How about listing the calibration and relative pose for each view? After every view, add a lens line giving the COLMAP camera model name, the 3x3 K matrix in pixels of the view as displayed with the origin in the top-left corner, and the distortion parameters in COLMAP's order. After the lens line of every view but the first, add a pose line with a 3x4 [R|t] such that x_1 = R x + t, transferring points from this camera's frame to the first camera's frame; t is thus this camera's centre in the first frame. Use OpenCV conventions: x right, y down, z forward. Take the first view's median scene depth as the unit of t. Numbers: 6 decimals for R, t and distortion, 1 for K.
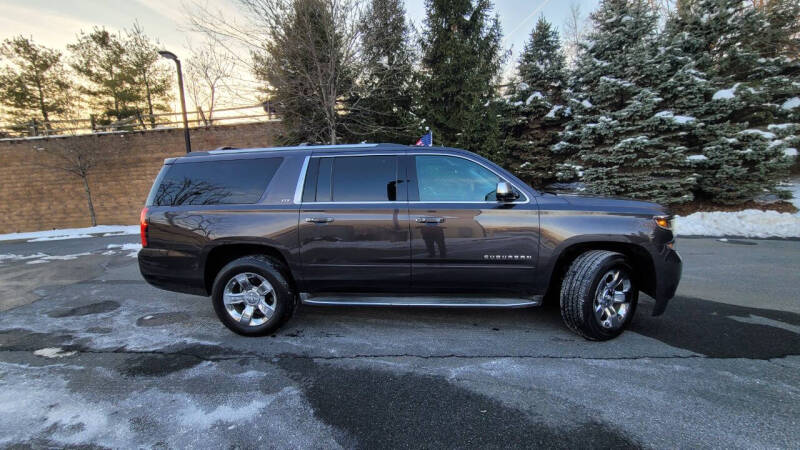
lens RADIAL K [[325.2, 0, 399.5], [0, 325.2, 227.0], [0, 0, 1]] dist [-0.000389, -0.000418]
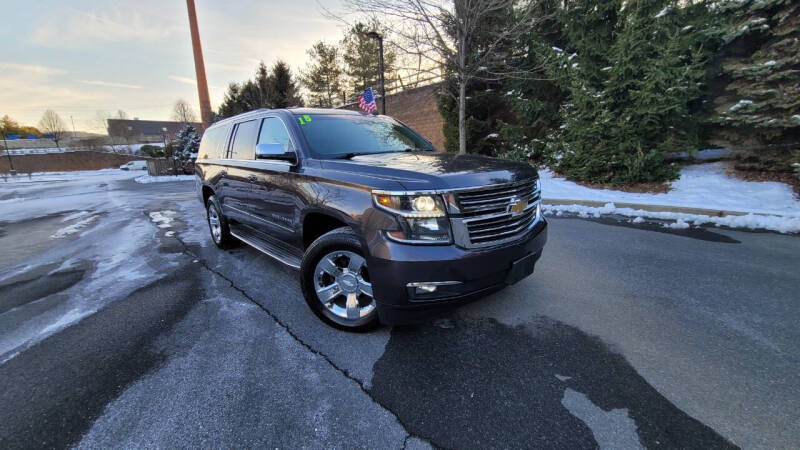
lens RADIAL K [[325.2, 0, 401.0], [0, 325.2, 225.0], [0, 0, 1]] dist [-0.000389, -0.000418]
pose [[0.745534, 0.155934, -0.647969, 0.470867], [-0.074100, 0.985610, 0.151930, -0.025194], [0.662335, -0.065254, 0.746360, 0.177797]]
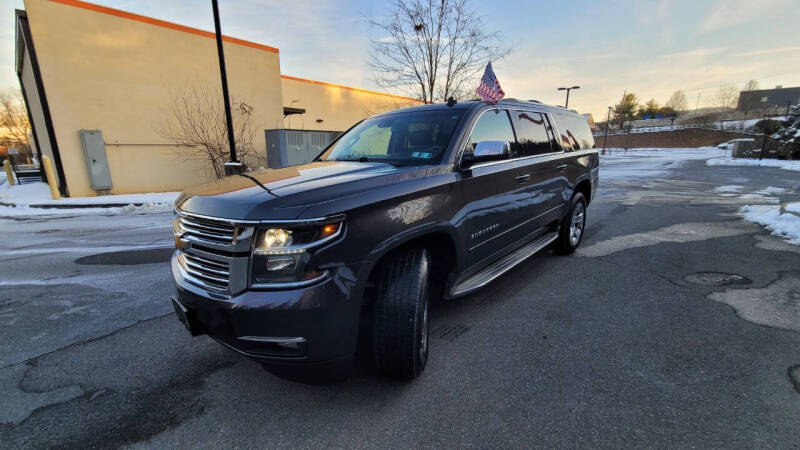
lens RADIAL K [[325.2, 0, 382.5], [0, 325.2, 213.8], [0, 0, 1]] dist [-0.000389, -0.000418]
pose [[-0.638739, 0.203122, -0.742128, 0.434502], [-0.048182, 0.952072, 0.302054, -0.097336], [0.767914, 0.228691, -0.598339, 0.675118]]
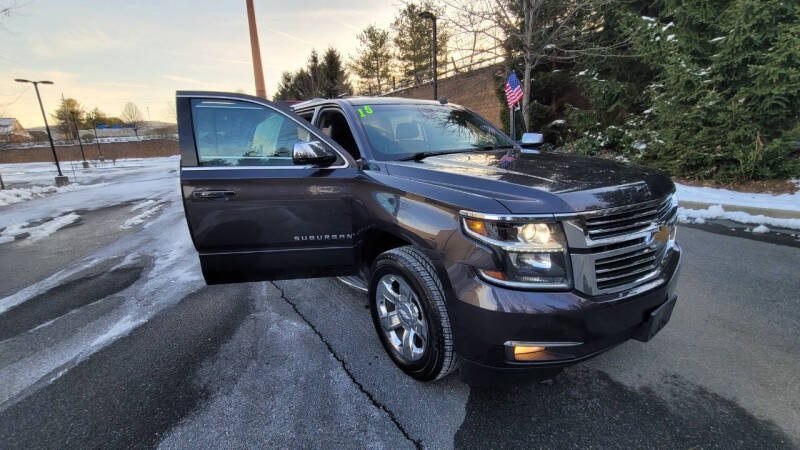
lens RADIAL K [[325.2, 0, 403.2], [0, 325.2, 225.0], [0, 0, 1]] dist [-0.000389, -0.000418]
pose [[0.652052, 0.201983, -0.730774, 0.401599], [-0.077212, 0.976540, 0.201018, -0.039491], [0.754232, -0.074650, 0.652351, 0.206119]]
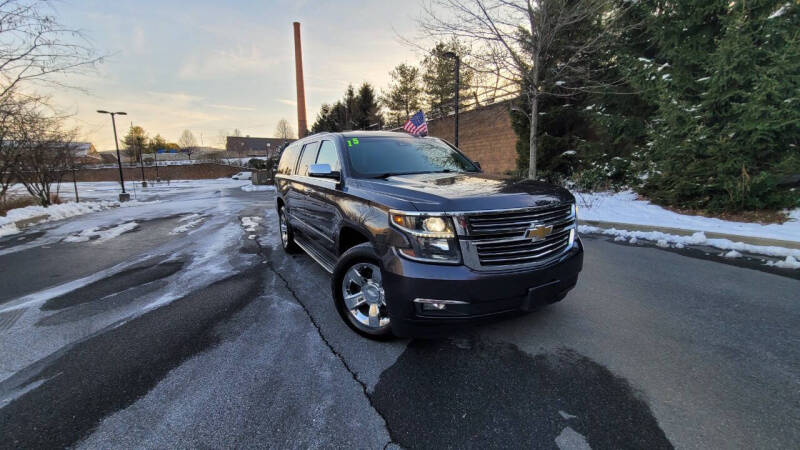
lens RADIAL K [[325.2, 0, 403.0], [0, 325.2, 224.1], [0, 0, 1]] dist [-0.000389, -0.000418]
pose [[0.574885, 0.160643, -0.802310, 0.517714], [-0.100104, 0.986981, 0.125891, -0.036009], [0.812087, 0.007942, 0.583482, 0.202132]]
